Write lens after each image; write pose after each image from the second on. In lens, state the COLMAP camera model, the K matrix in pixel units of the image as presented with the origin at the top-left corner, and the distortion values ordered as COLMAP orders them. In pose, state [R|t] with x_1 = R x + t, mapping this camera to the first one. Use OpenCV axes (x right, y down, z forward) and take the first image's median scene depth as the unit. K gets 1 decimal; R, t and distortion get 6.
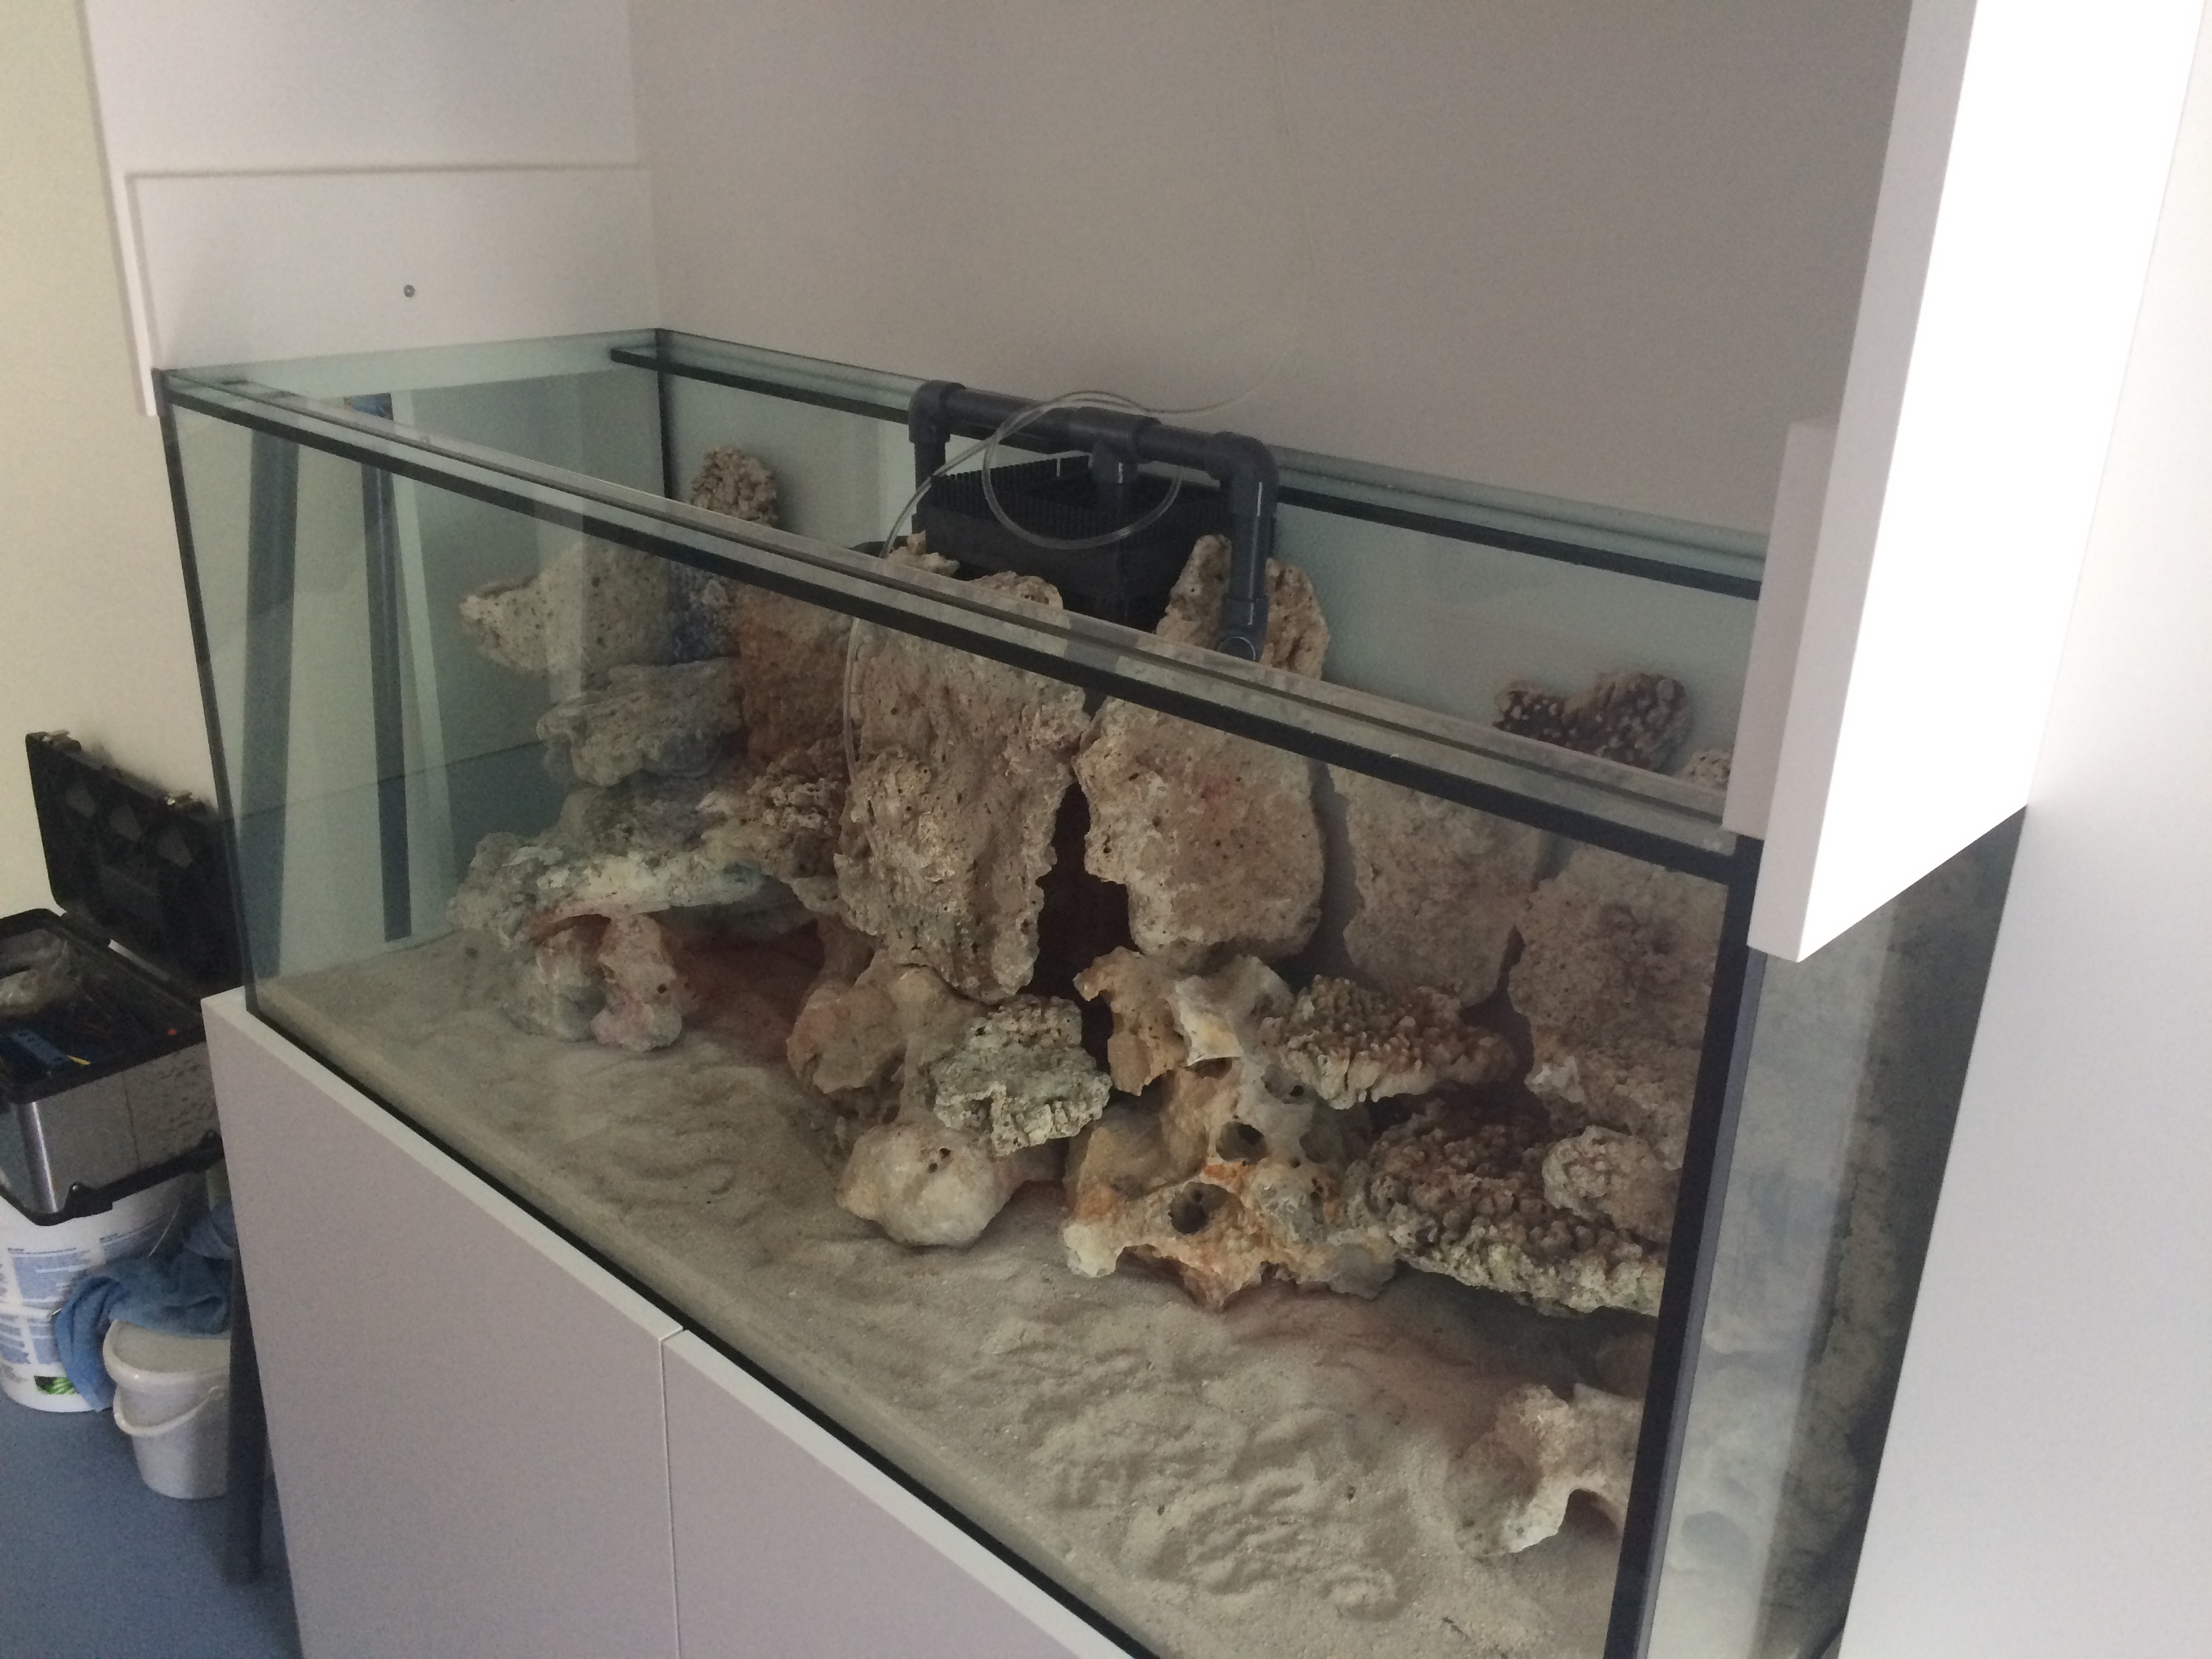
lens RADIAL K [[1893.7, 0, 1102.6], [0, 1893.7, 822.0], [0, 0, 1]] dist [0.078699, -0.108370]
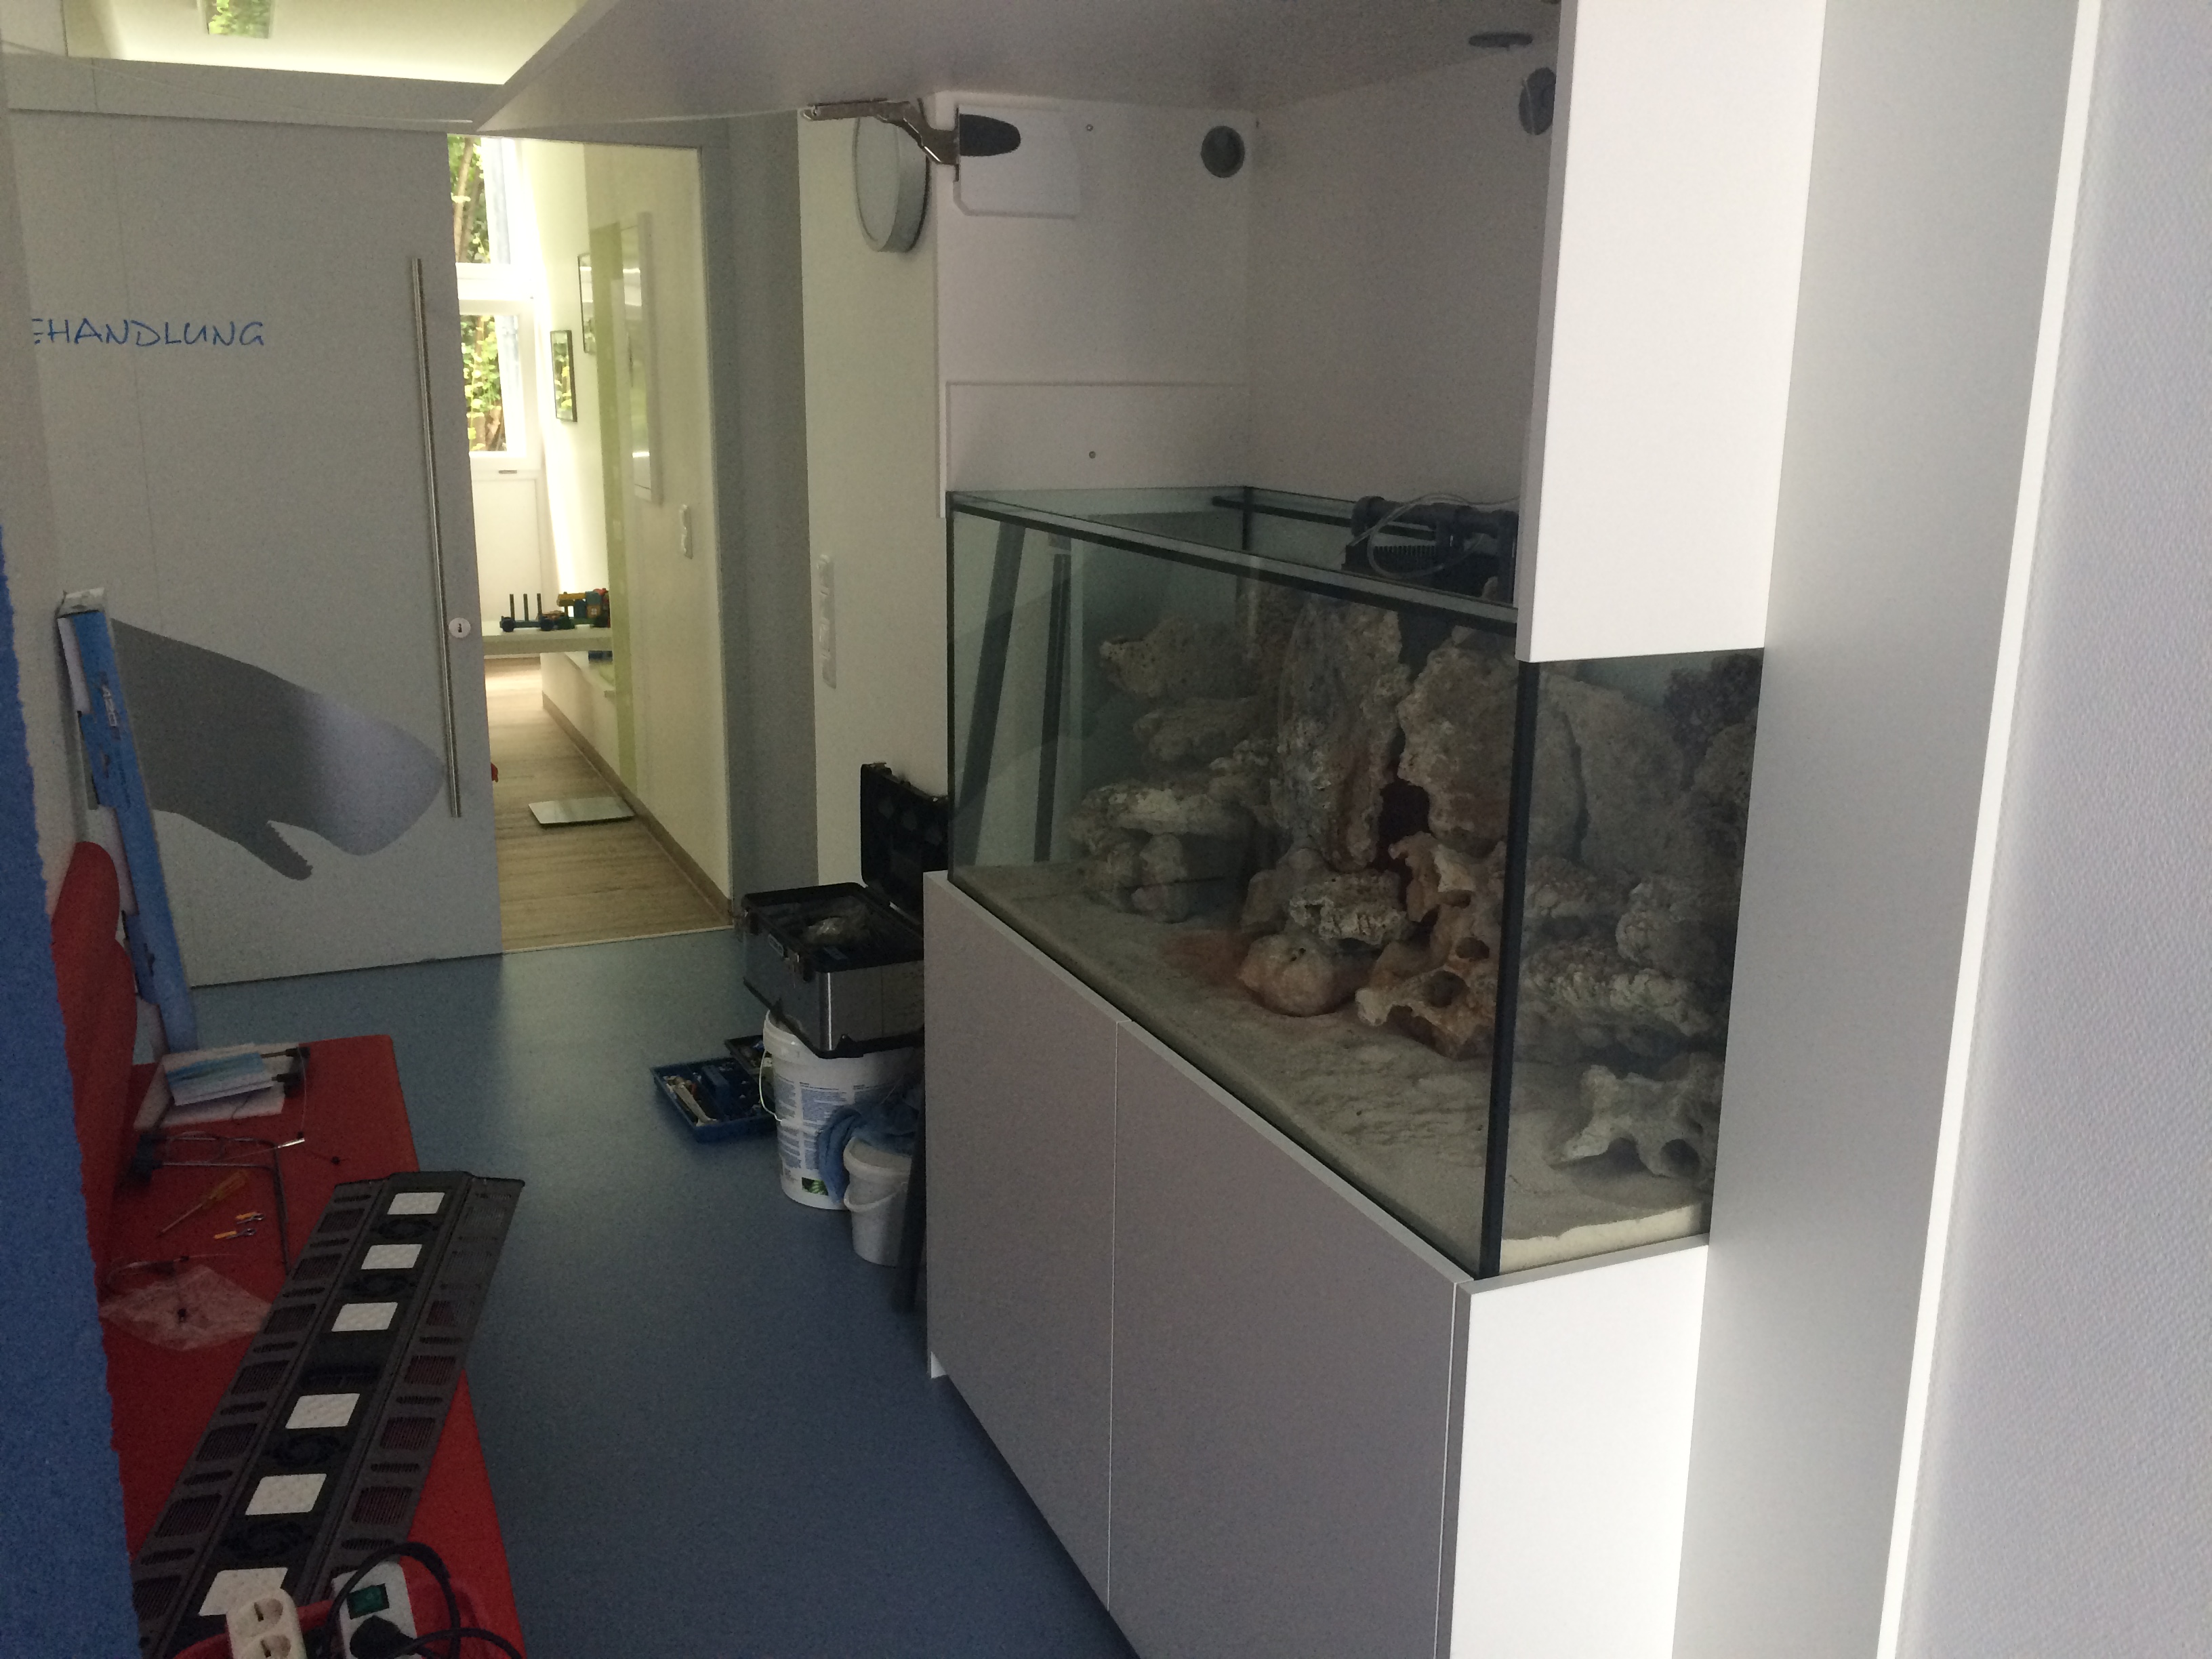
lens RADIAL K [[1893.7, 0, 1102.6], [0, 1893.7, 822.0], [0, 0, 1]] dist [0.078699, -0.108370]
pose [[0.917616, 0.076882, -0.389963, 0.374669], [-0.132840, 0.984018, -0.118582, 0.275243], [0.374614, 0.160615, 0.913163, -0.540802]]
